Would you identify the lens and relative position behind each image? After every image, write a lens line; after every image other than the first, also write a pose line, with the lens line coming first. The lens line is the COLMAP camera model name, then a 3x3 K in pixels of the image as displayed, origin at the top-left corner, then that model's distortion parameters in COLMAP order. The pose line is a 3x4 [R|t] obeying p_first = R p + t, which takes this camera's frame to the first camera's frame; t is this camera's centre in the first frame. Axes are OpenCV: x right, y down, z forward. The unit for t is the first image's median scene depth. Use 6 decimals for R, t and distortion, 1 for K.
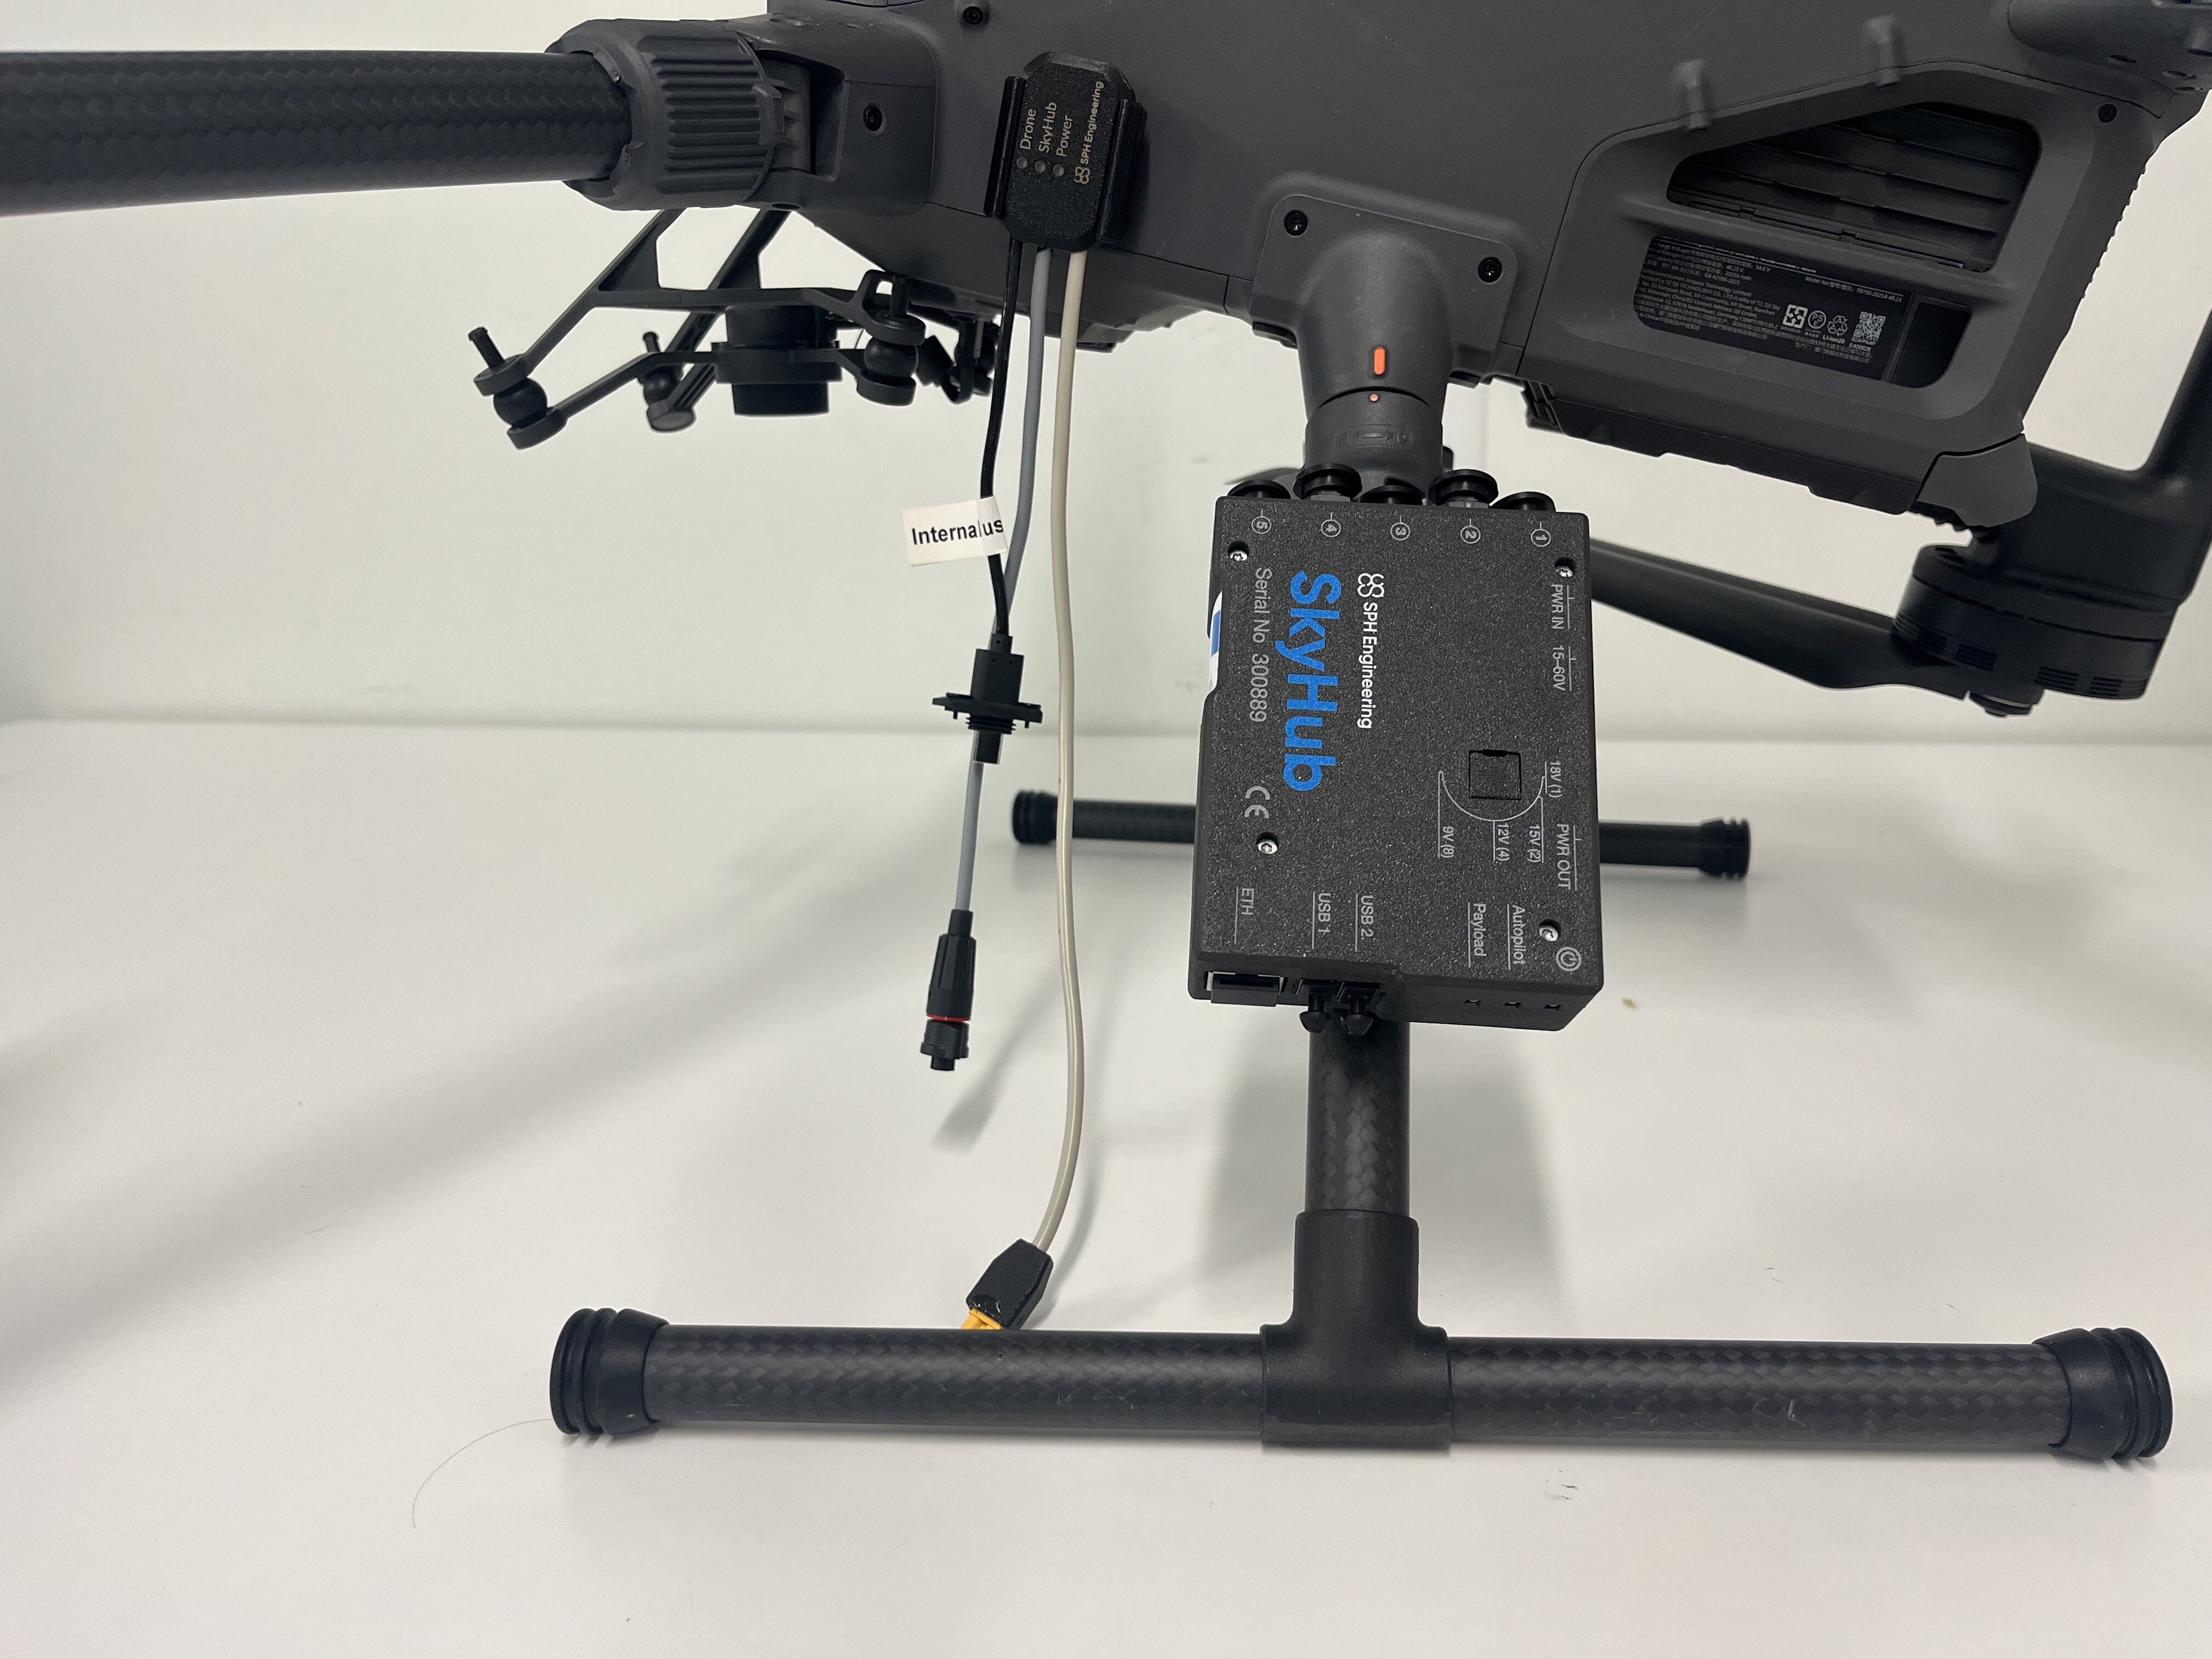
lens RADIAL K [[1659.3, 0, 1039.2], [0, 1659.3, 823.8], [0, 0, 1]] dist [0.061641, -0.132161]
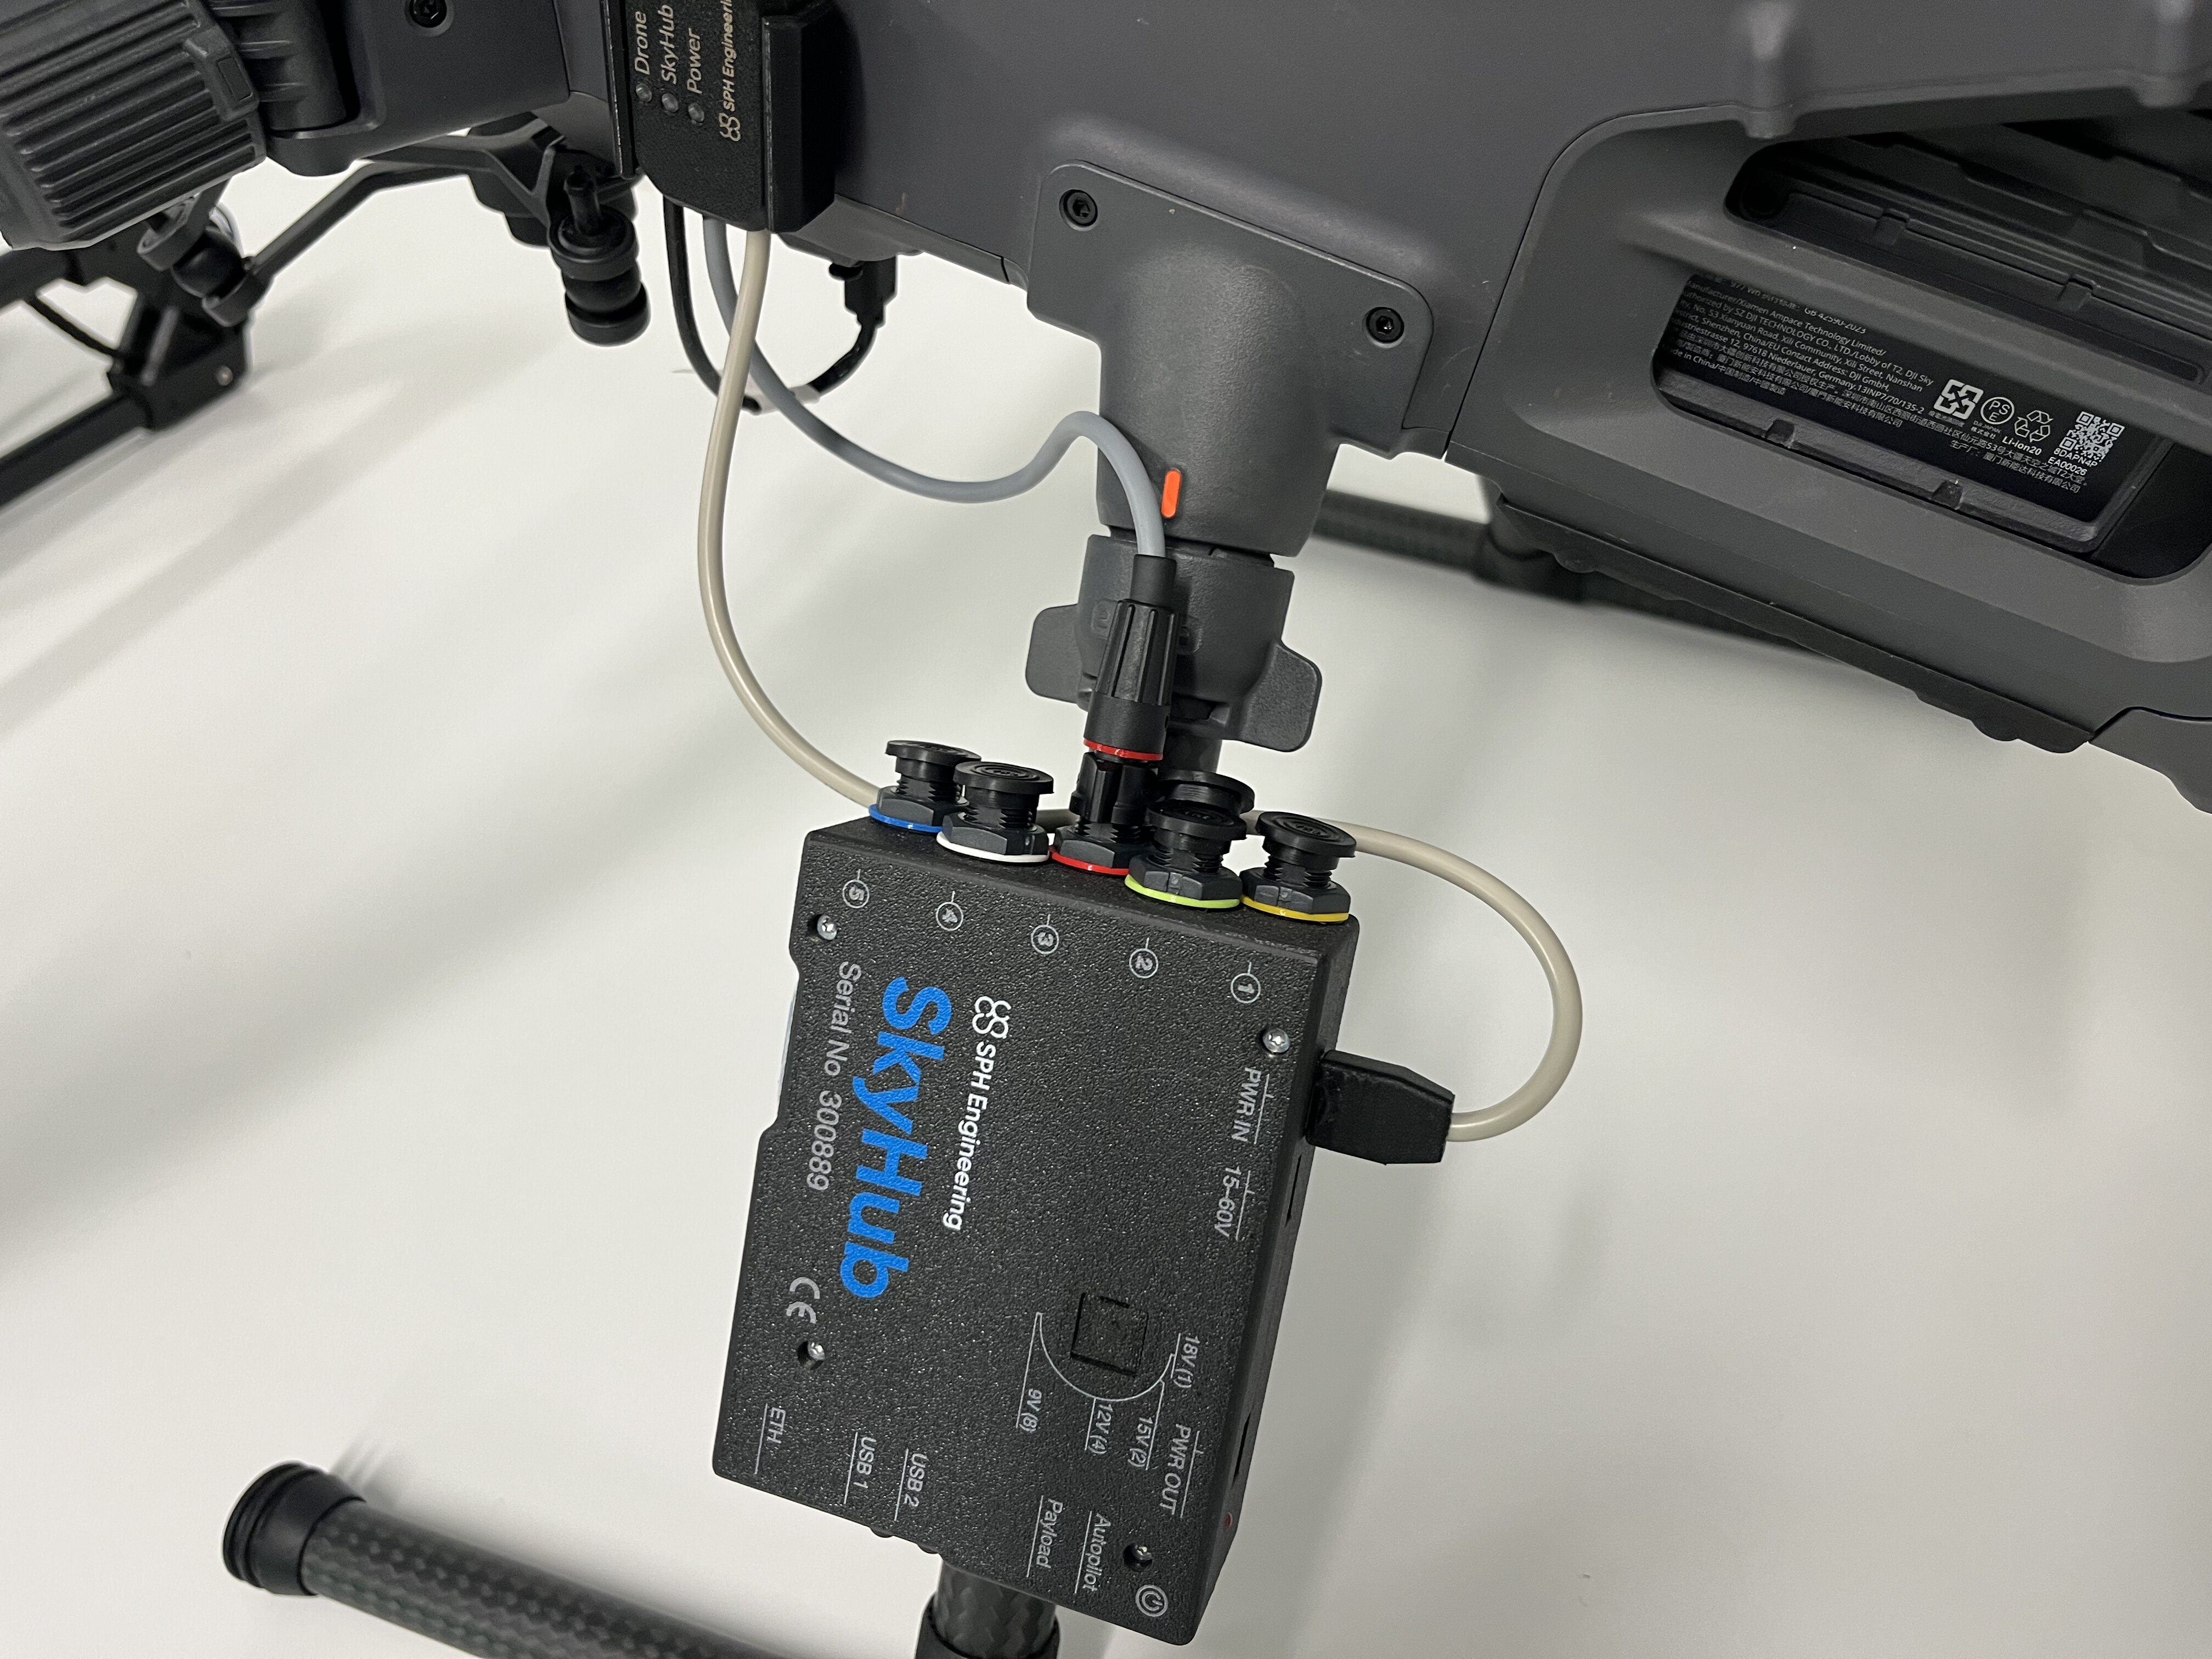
lens RADIAL K [[1682.1, 0, 1112.6], [0, 1682.1, 755.0], [0, 0, 1]] dist [0.062281, -0.143481]
pose [[0.966281, 0.122855, -0.226292, 0.393490], [-0.002981, 0.884115, 0.467260, -0.565412], [0.257473, -0.450830, 0.854669, 0.475963]]
